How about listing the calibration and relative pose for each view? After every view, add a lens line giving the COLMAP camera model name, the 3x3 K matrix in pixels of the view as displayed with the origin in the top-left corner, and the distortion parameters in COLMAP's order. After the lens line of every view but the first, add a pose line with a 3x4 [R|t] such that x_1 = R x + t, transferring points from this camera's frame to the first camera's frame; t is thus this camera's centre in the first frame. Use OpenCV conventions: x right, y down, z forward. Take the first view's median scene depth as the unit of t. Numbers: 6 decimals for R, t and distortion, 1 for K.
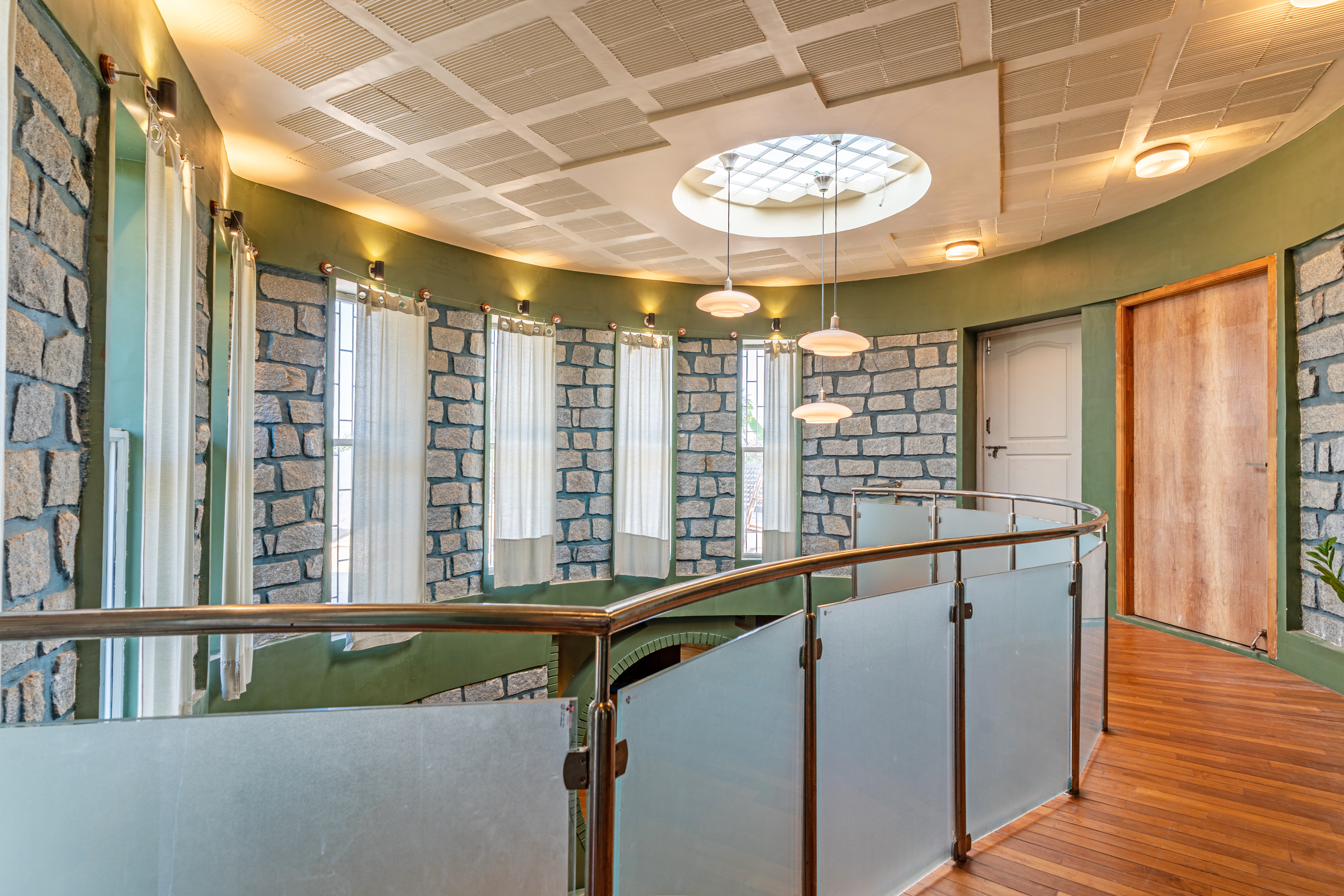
lens RADIAL K [[618.6, 0, 672.0], [0, 618.6, 448.0], [0, 0, 1]] dist [0.001213, 0.001180]
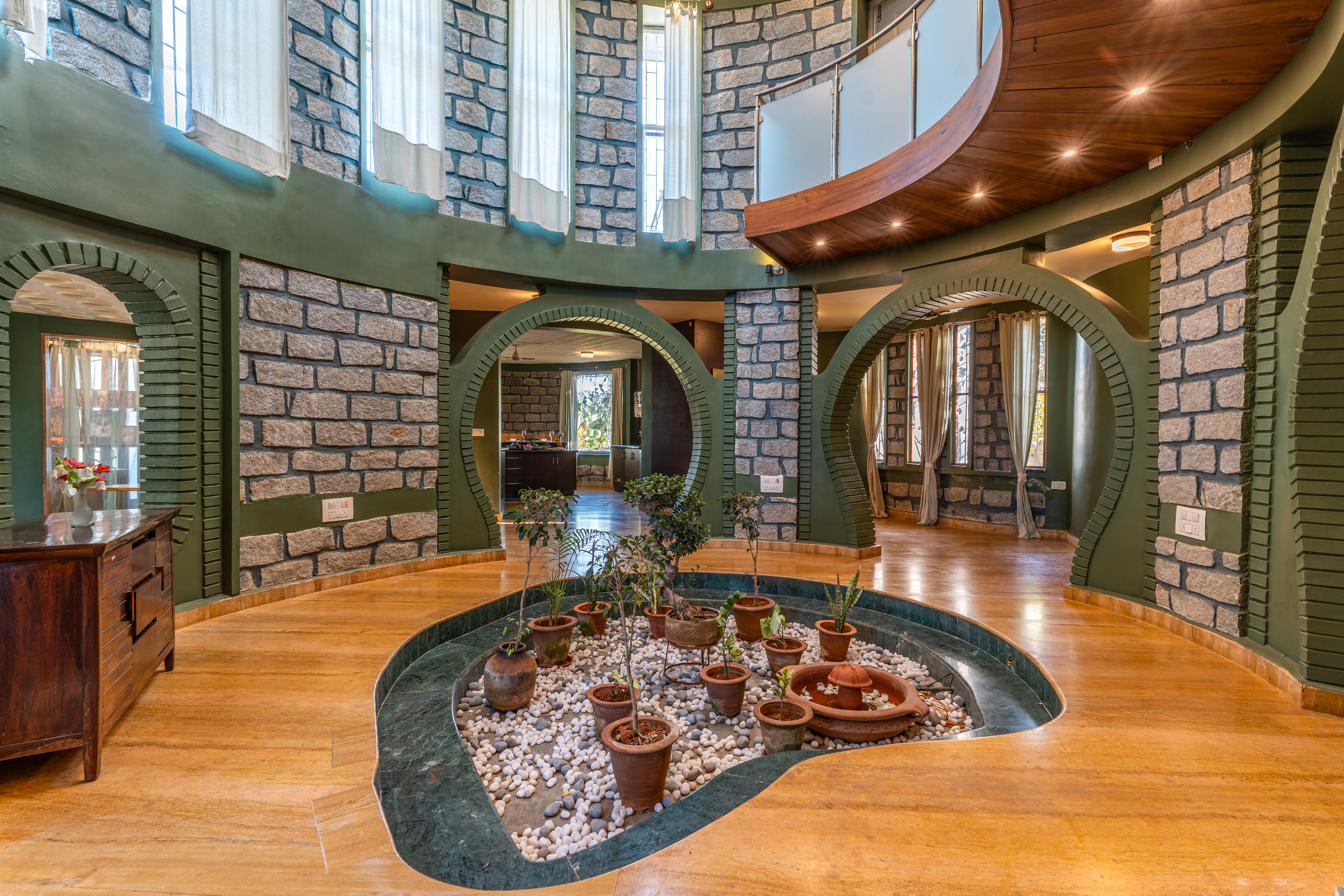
lens RADIAL K [[585.0, 0, 660.4], [0, 585.0, 443.7], [0, 0, 1]] dist [0.001933, -0.000237]
pose [[0.986547, -0.007062, 0.163327, -0.014585], [0.001021, 0.999313, 0.037040, 0.498049], [-0.163476, -0.036375, 0.985876, 0.063673]]
